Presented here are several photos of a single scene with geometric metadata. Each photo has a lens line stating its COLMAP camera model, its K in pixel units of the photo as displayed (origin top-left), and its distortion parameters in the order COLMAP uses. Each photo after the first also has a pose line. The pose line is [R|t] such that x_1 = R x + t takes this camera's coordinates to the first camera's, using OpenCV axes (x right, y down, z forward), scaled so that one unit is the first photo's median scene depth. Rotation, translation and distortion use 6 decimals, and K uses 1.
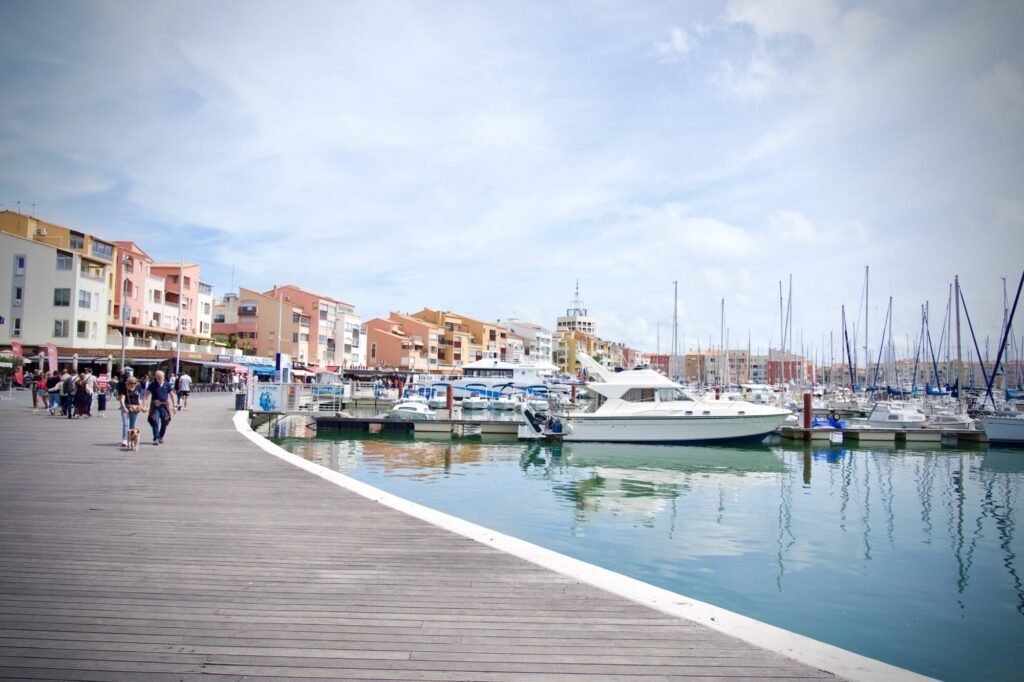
lens RADIAL K [[689.4, 0, 512.0], [0, 689.4, 341.0], [0, 0, 1]] dist [-0.001377, -0.000695]
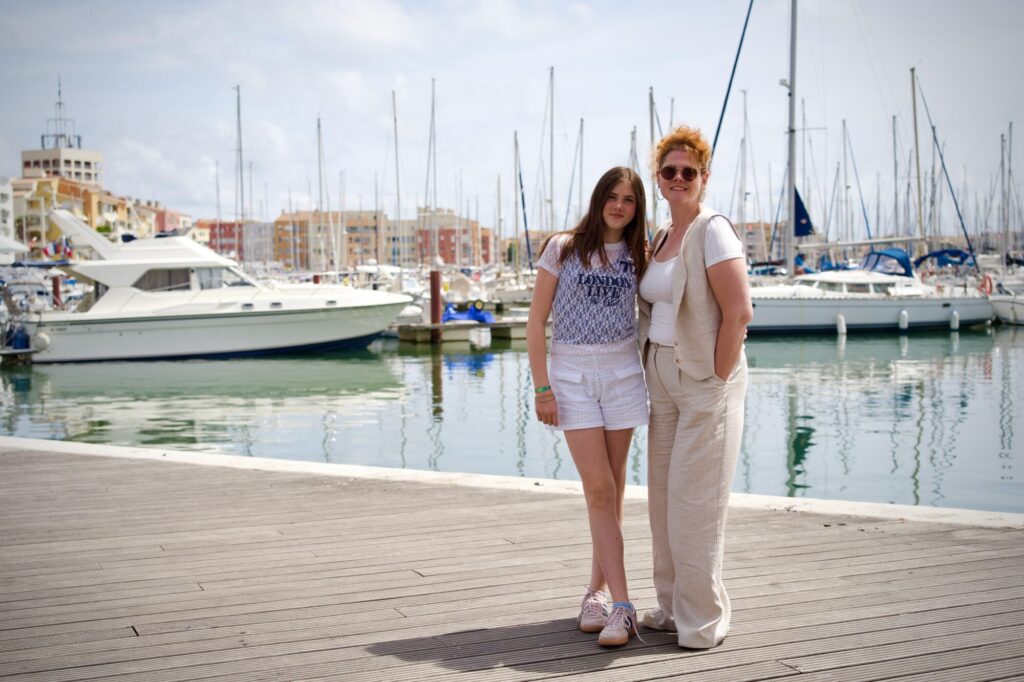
lens RADIAL K [[1365.2, 0, 512.0], [0, 1365.2, 341.0], [0, 0, 1]] dist [0.021695, -0.011257]
pose [[0.920178, -0.051951, 0.388038, -0.000773], [0.012132, 0.994465, 0.104370, 0.009823], [-0.391312, -0.091332, 0.915715, -0.190311]]
